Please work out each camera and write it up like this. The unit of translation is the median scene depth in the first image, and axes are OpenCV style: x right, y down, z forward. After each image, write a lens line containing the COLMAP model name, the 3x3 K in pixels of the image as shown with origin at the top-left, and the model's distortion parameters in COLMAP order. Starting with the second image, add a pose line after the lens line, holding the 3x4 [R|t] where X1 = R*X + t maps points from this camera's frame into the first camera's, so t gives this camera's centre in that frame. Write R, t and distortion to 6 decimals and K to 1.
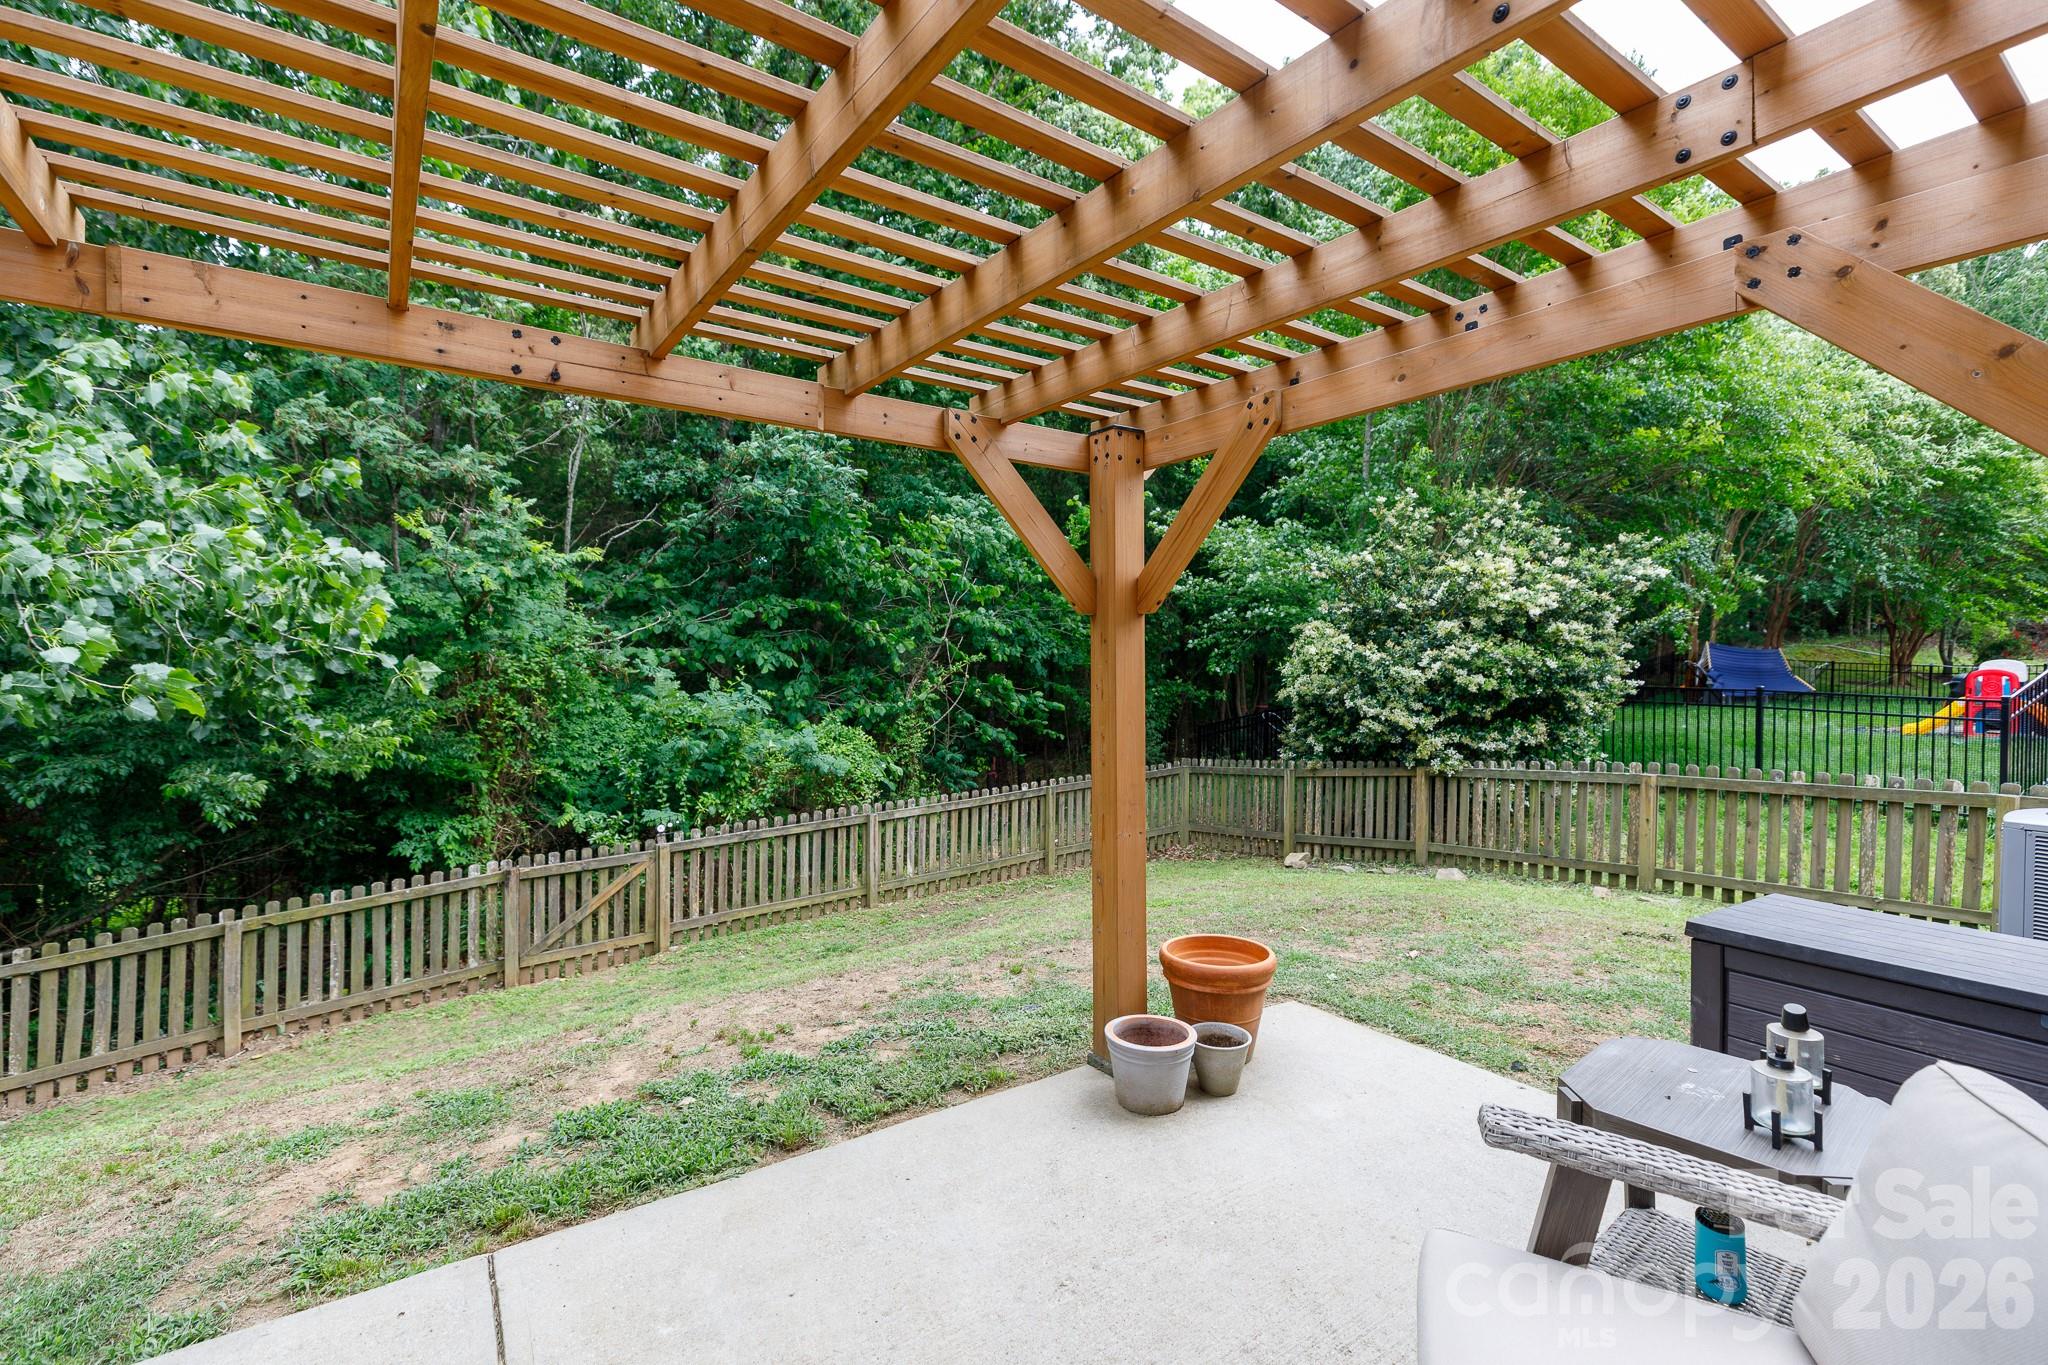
lens RADIAL K [[925.2, 0, 1010.0], [0, 925.2, 673.4], [0, 0, 1]] dist [0.011047, -0.002602]
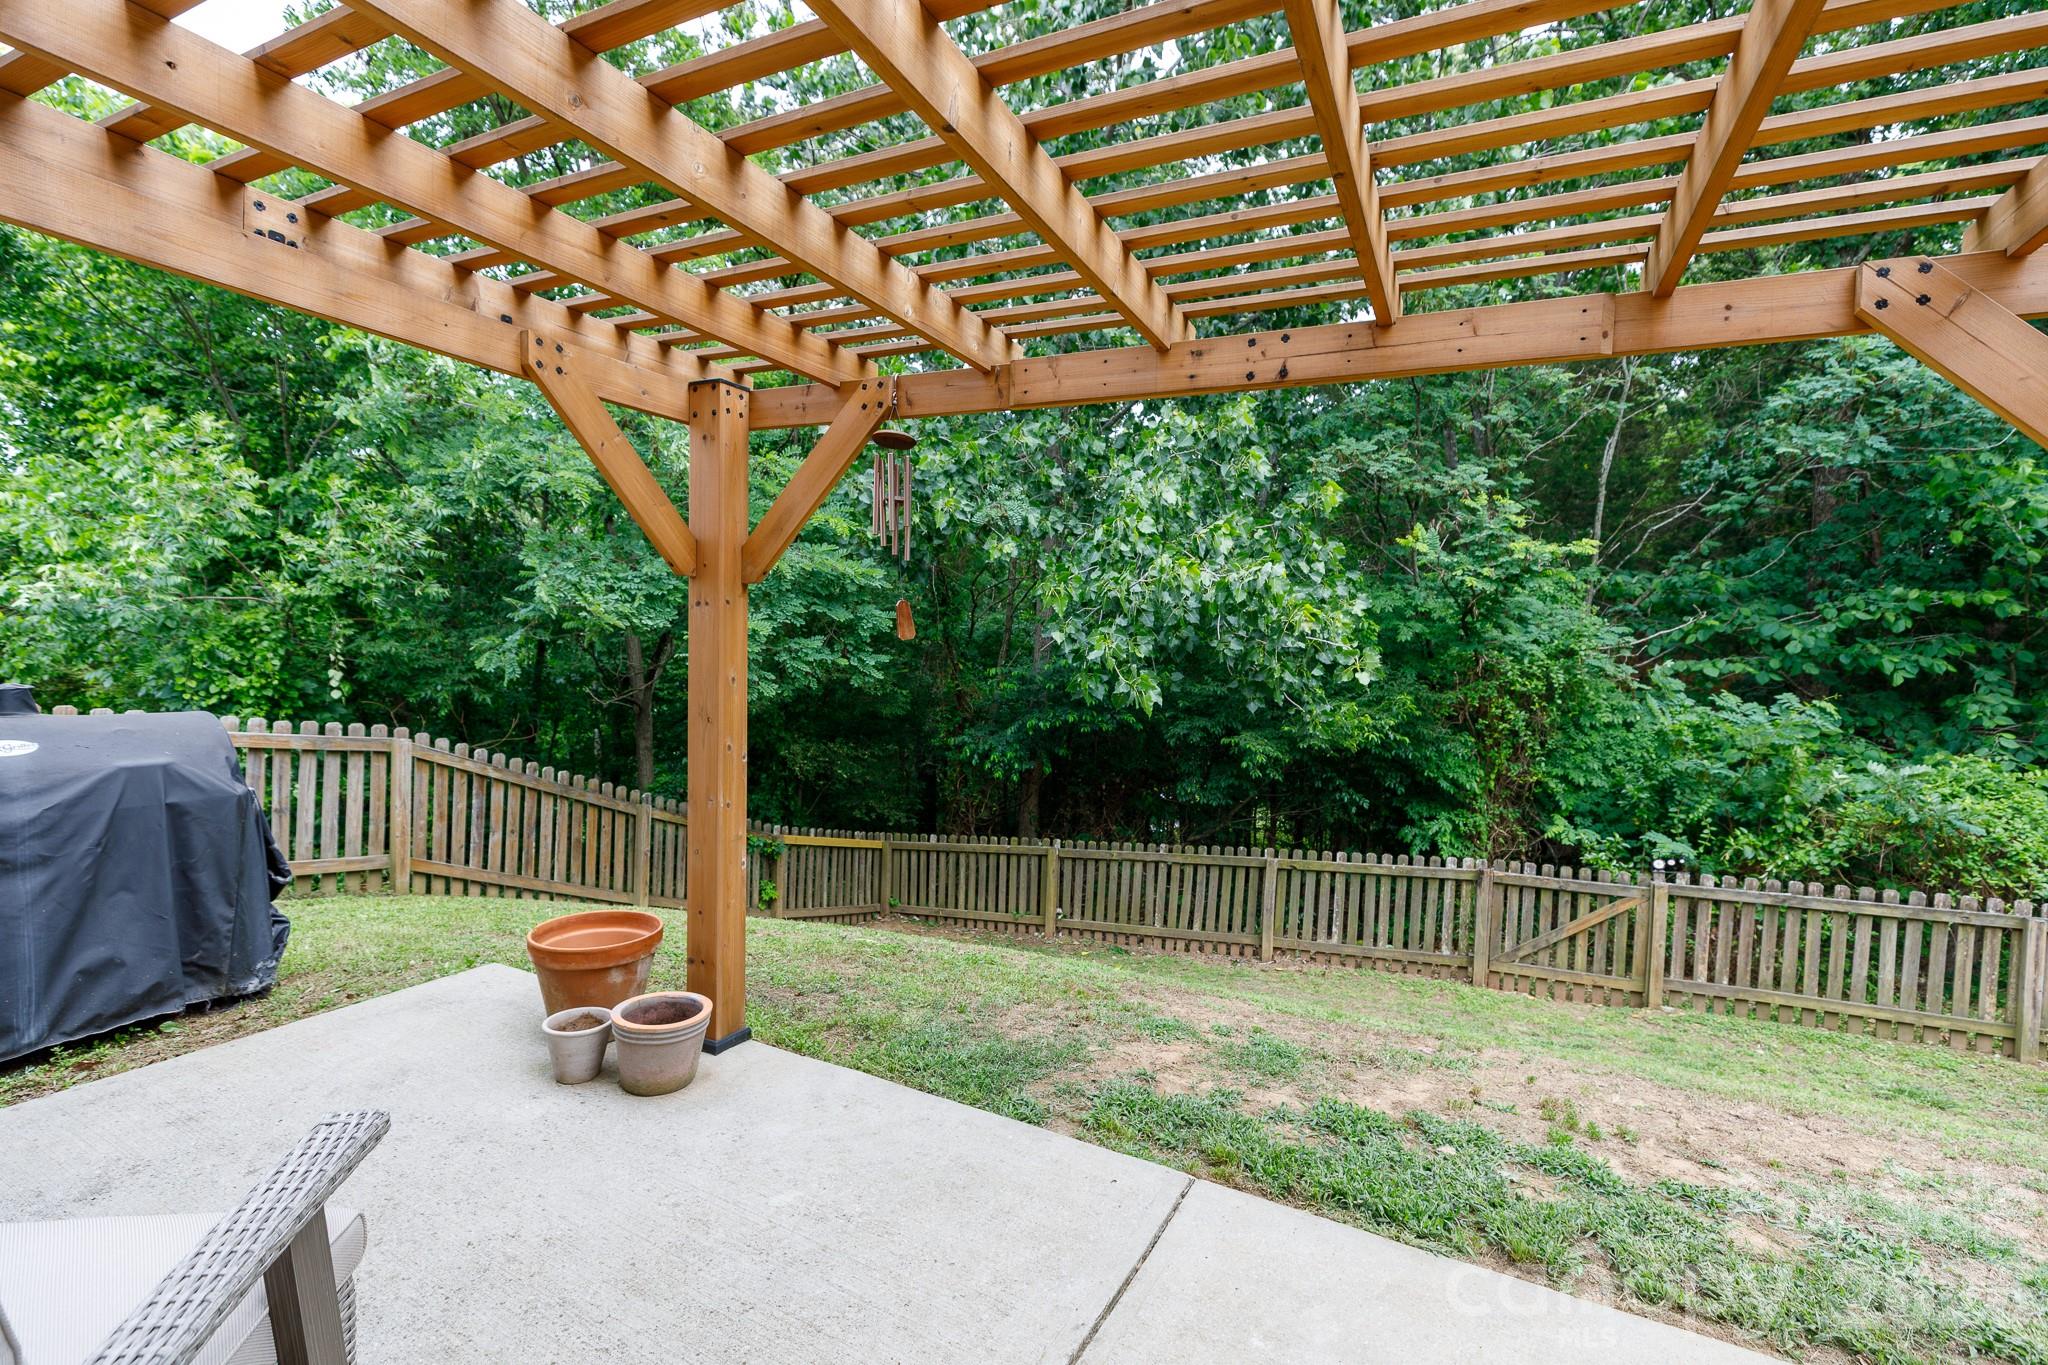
lens RADIAL K [[925.2, 0, 1064.9], [0, 925.2, 674.8], [0, 0, 1]] dist [0.011047, -0.002602]
pose [[0.477623, 0.041250, -0.877596, 0.202576], [-0.048447, 0.998614, 0.020571, 0.003403], [0.877228, 0.032692, 0.478959, 0.197403]]
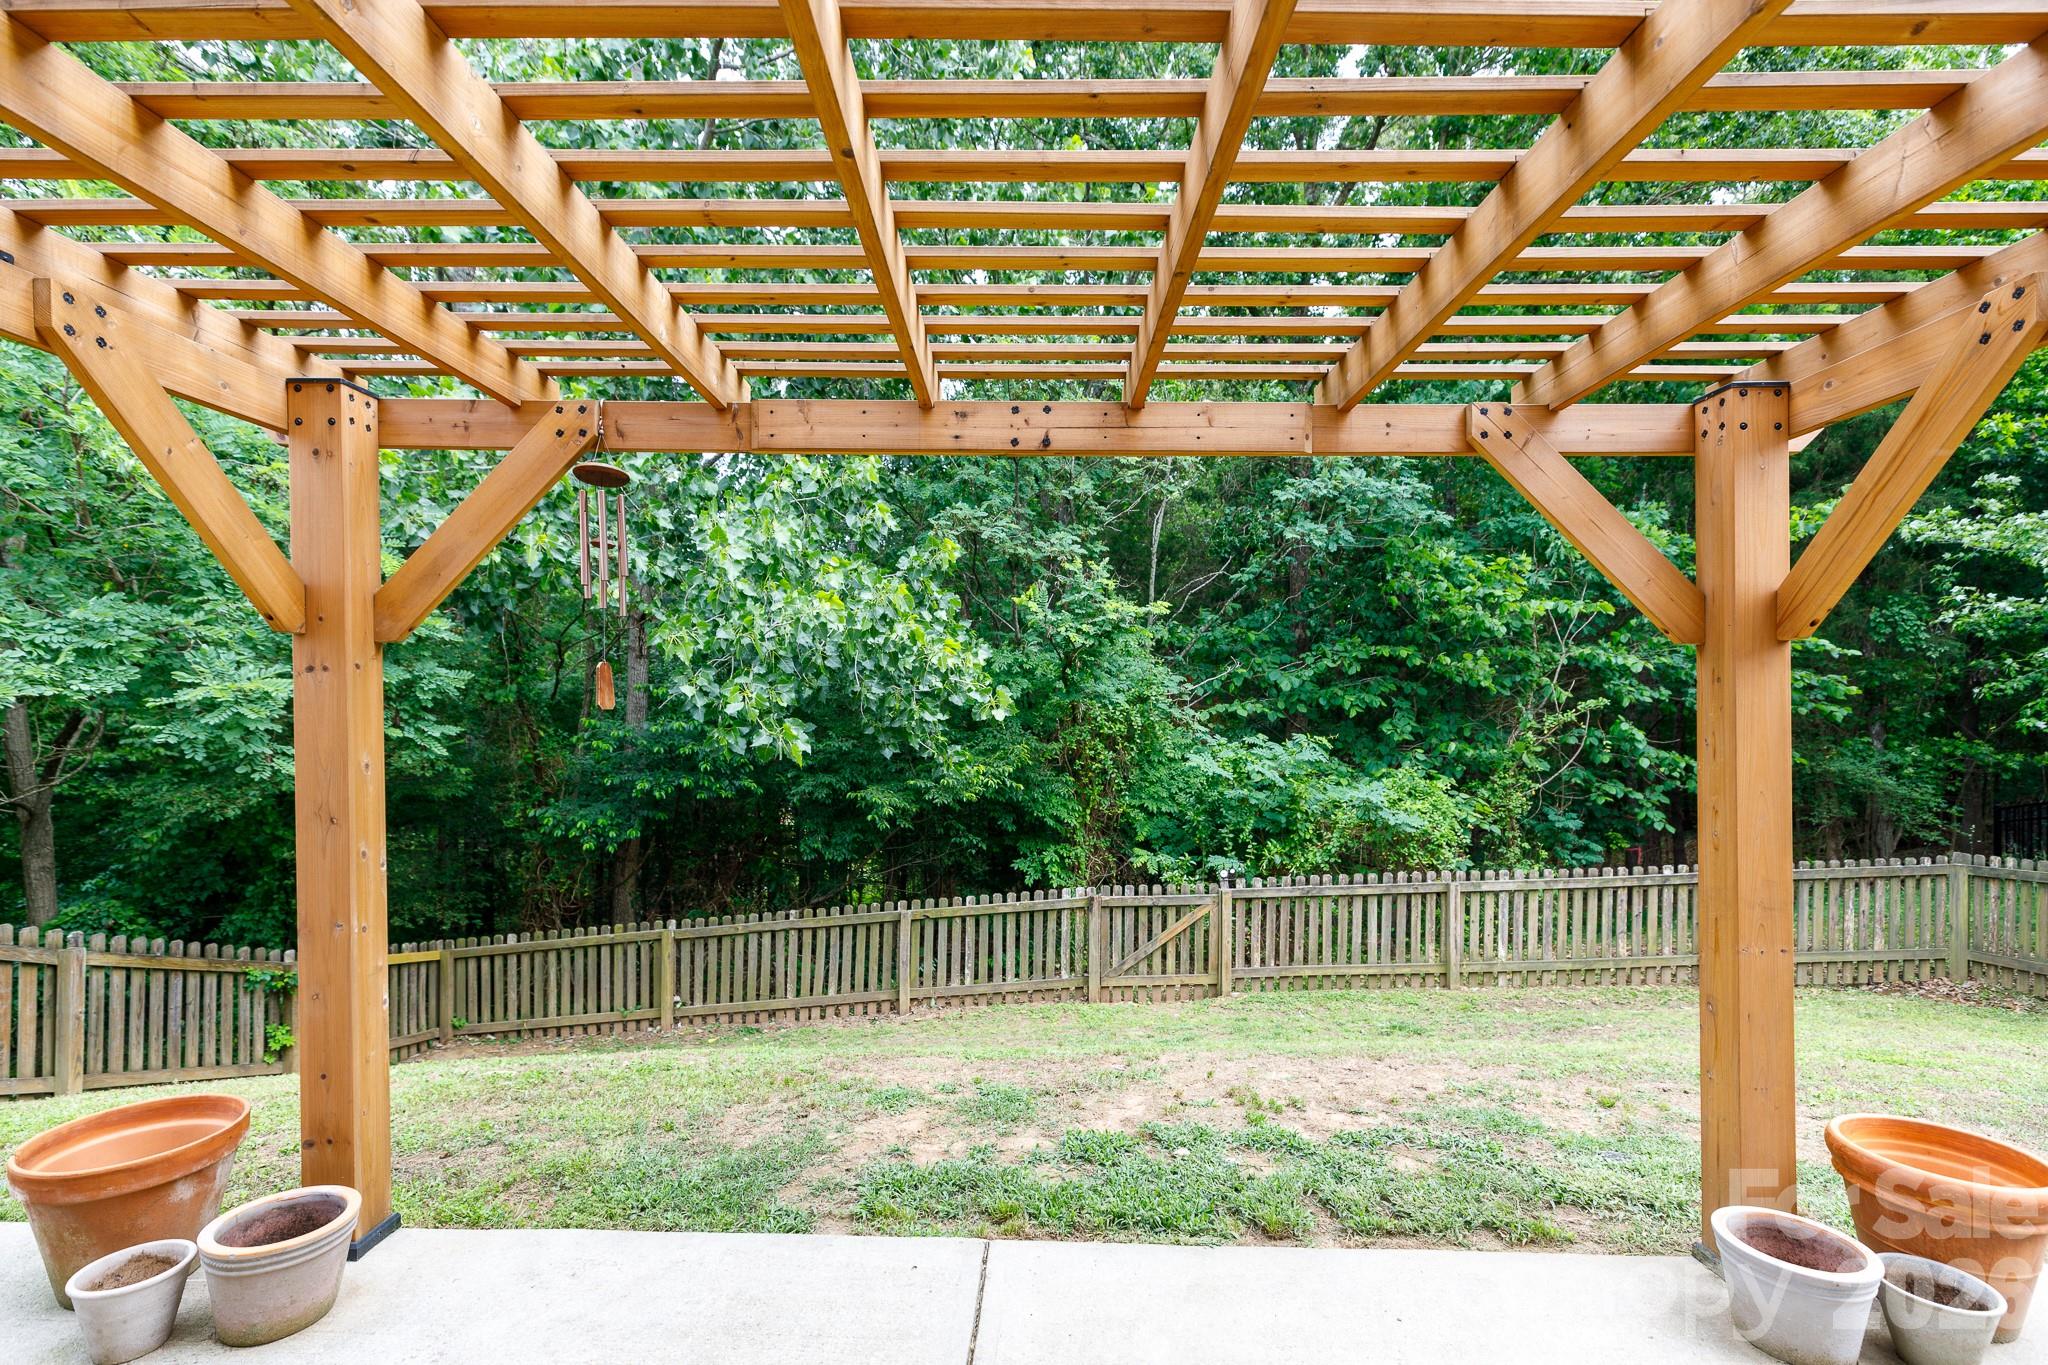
lens RADIAL K [[925.2, 0, 1029.0], [0, 925.2, 706.9], [0, 0, 1]] dist [0.011047, -0.002602]
pose [[0.810591, -0.000561, -0.585613, 0.084398], [-0.010567, 0.999823, -0.015585, 0.003215], [0.585518, 0.018821, 0.810441, 0.080278]]
